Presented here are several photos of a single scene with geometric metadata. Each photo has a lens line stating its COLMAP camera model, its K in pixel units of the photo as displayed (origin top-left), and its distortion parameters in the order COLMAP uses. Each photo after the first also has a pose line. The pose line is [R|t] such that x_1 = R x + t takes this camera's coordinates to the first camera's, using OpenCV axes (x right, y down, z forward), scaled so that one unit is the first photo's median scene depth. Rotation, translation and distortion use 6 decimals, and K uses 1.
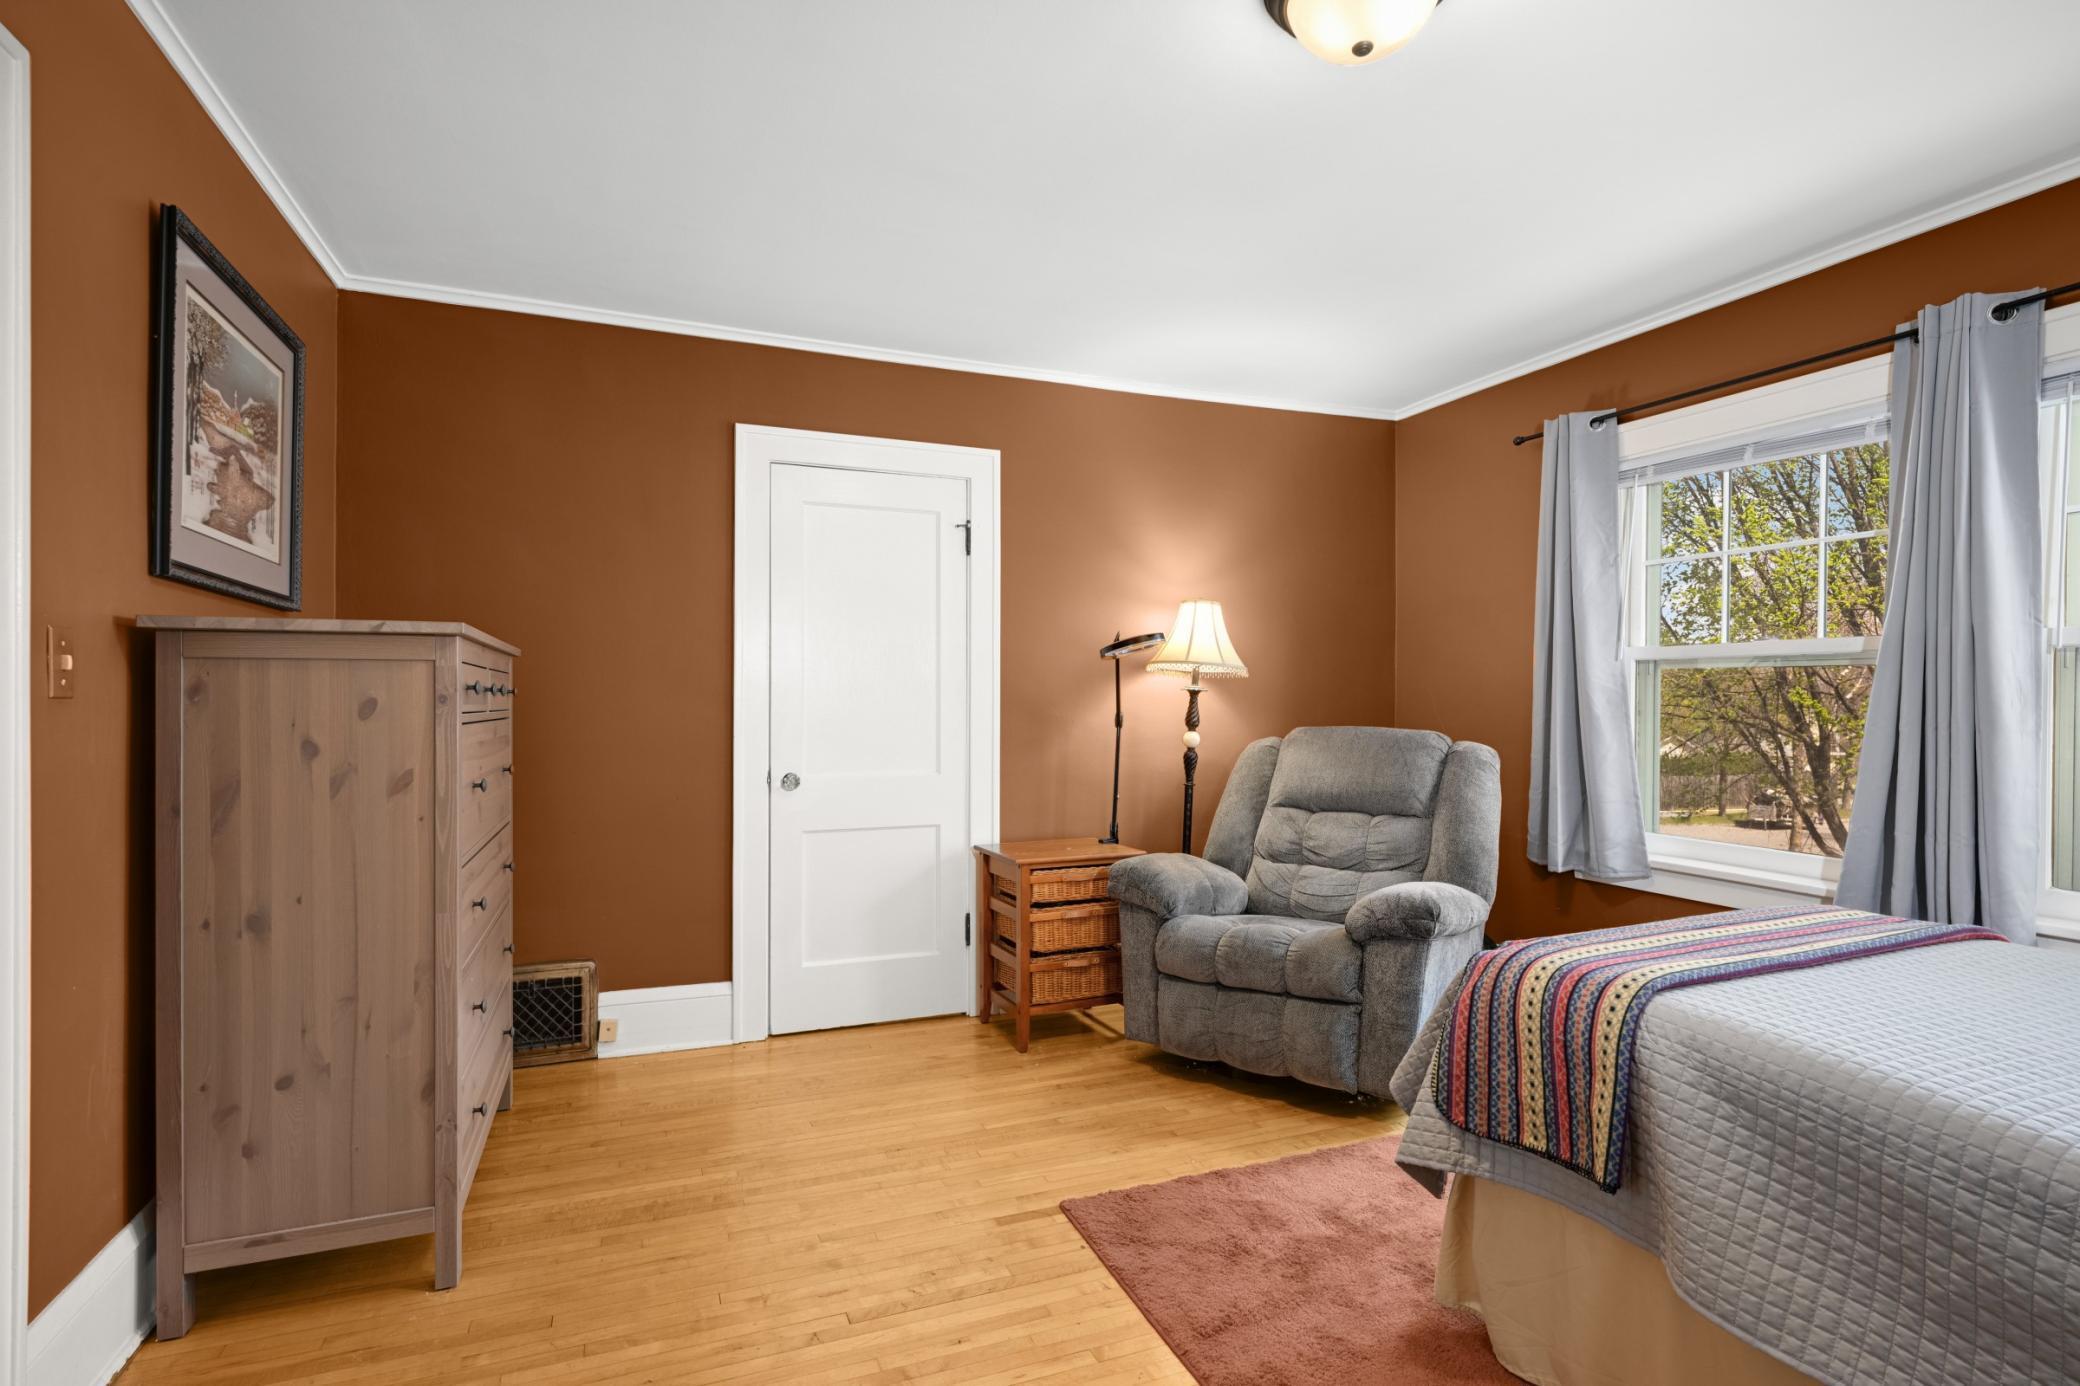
lens RADIAL K [[1008.0, 0, 1040.0], [0, 1008.0, 693.0], [0, 0, 1]] dist [-0.000002, -0.000007]
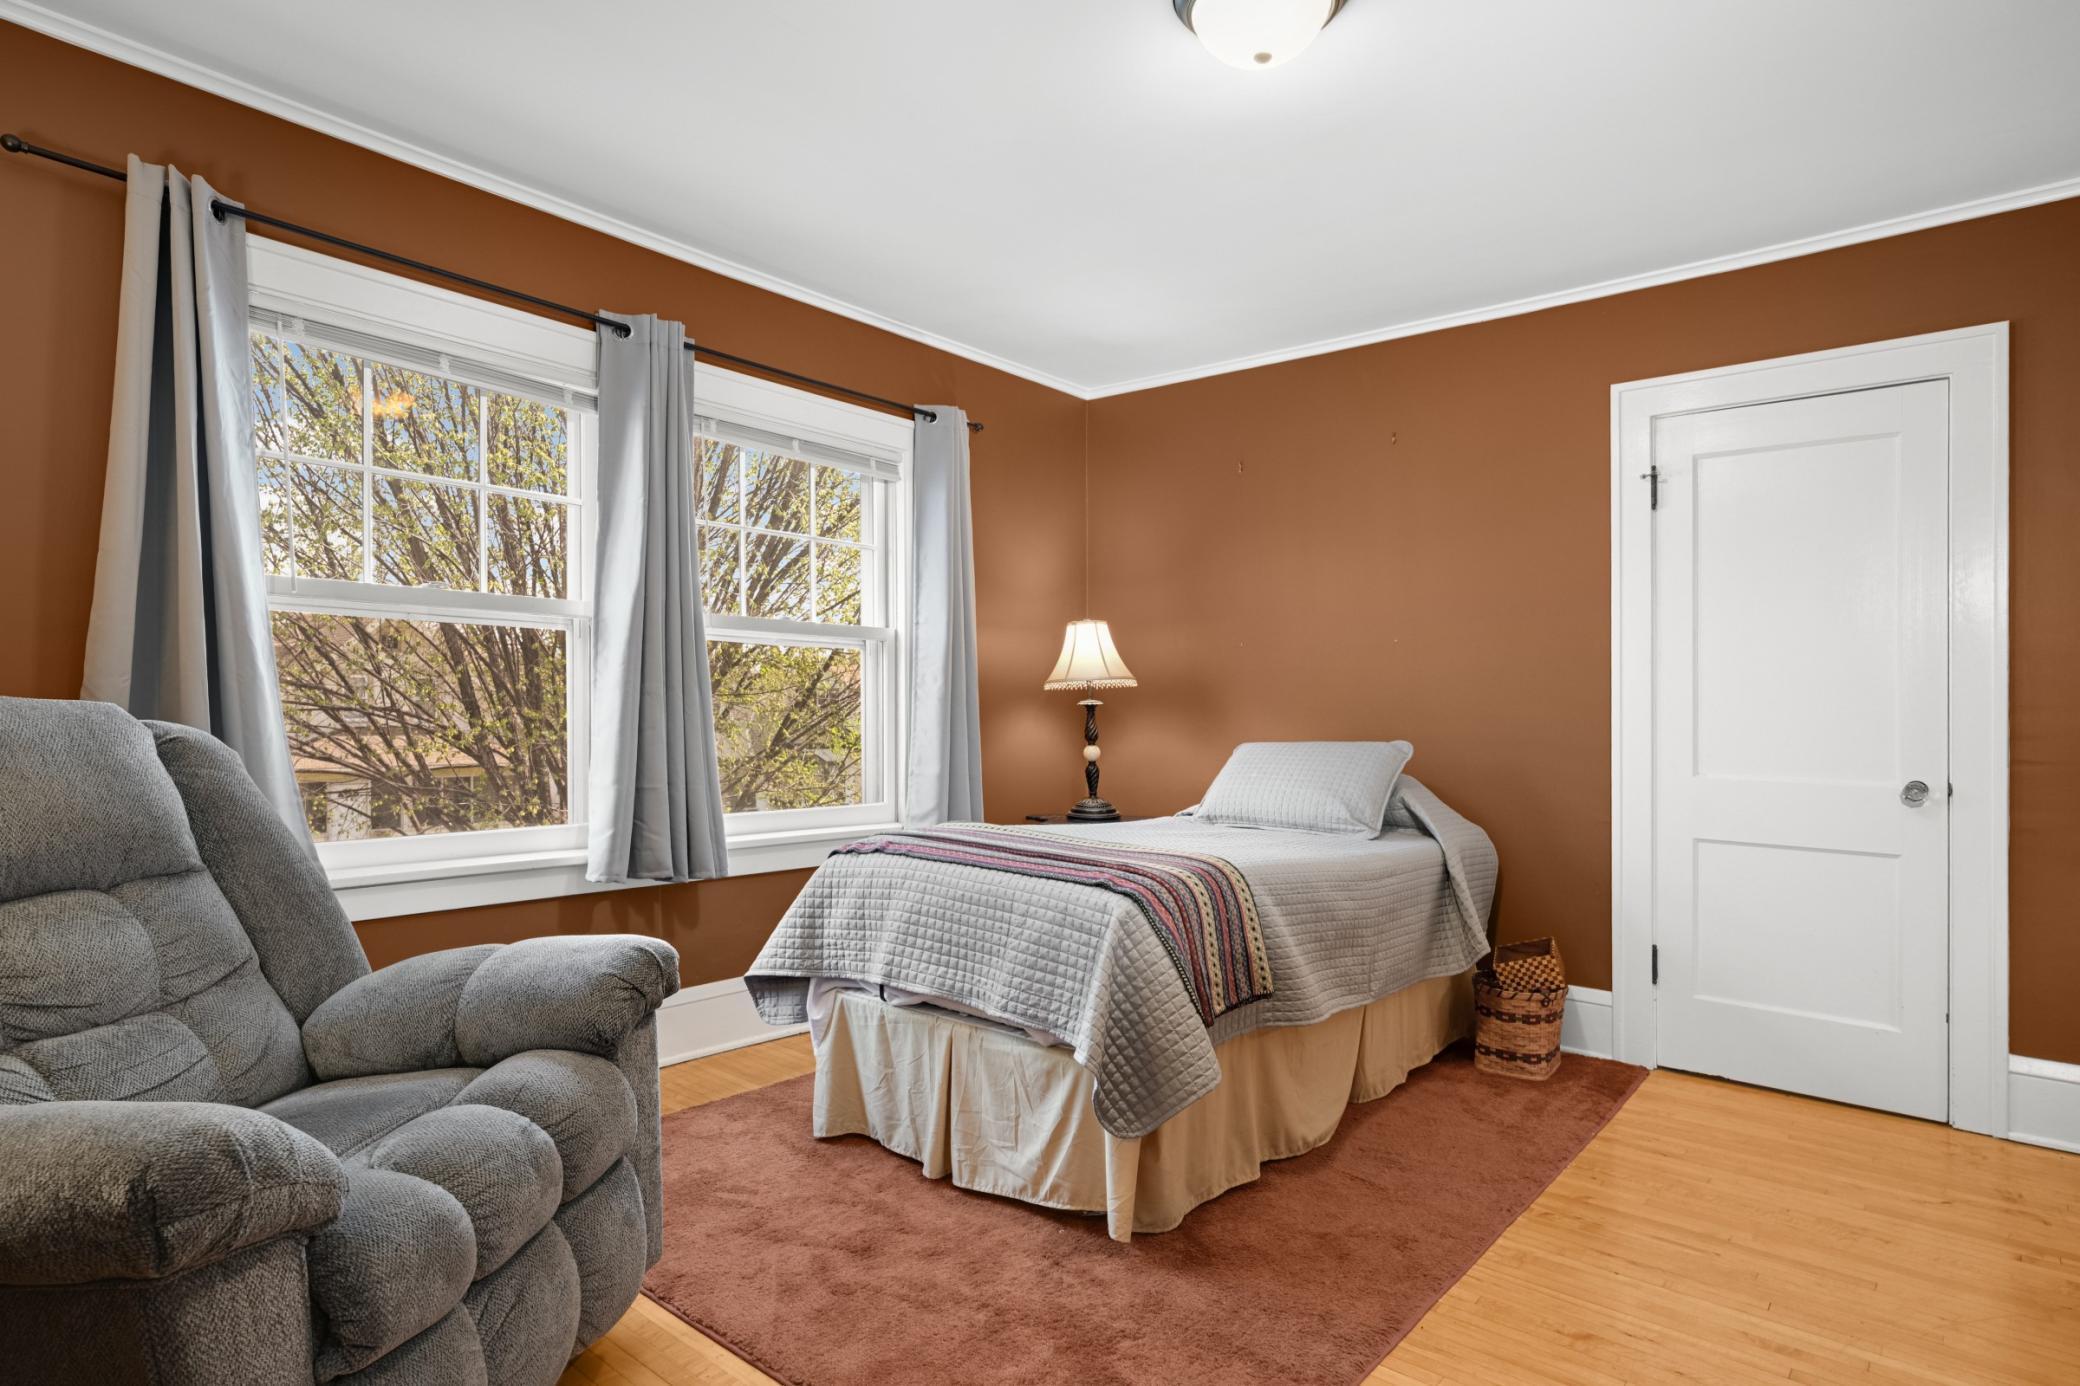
lens RADIAL K [[1114.2, 0, 1040.0], [0, 1114.2, 693.0], [0, 0, 1]] dist [-0.000356, -0.000159]
pose [[-0.461915, -0.048613, 0.885591, -0.359144], [-0.058528, 0.997991, 0.024256, -0.010863], [-0.884991, -0.040628, -0.463832, 0.922908]]
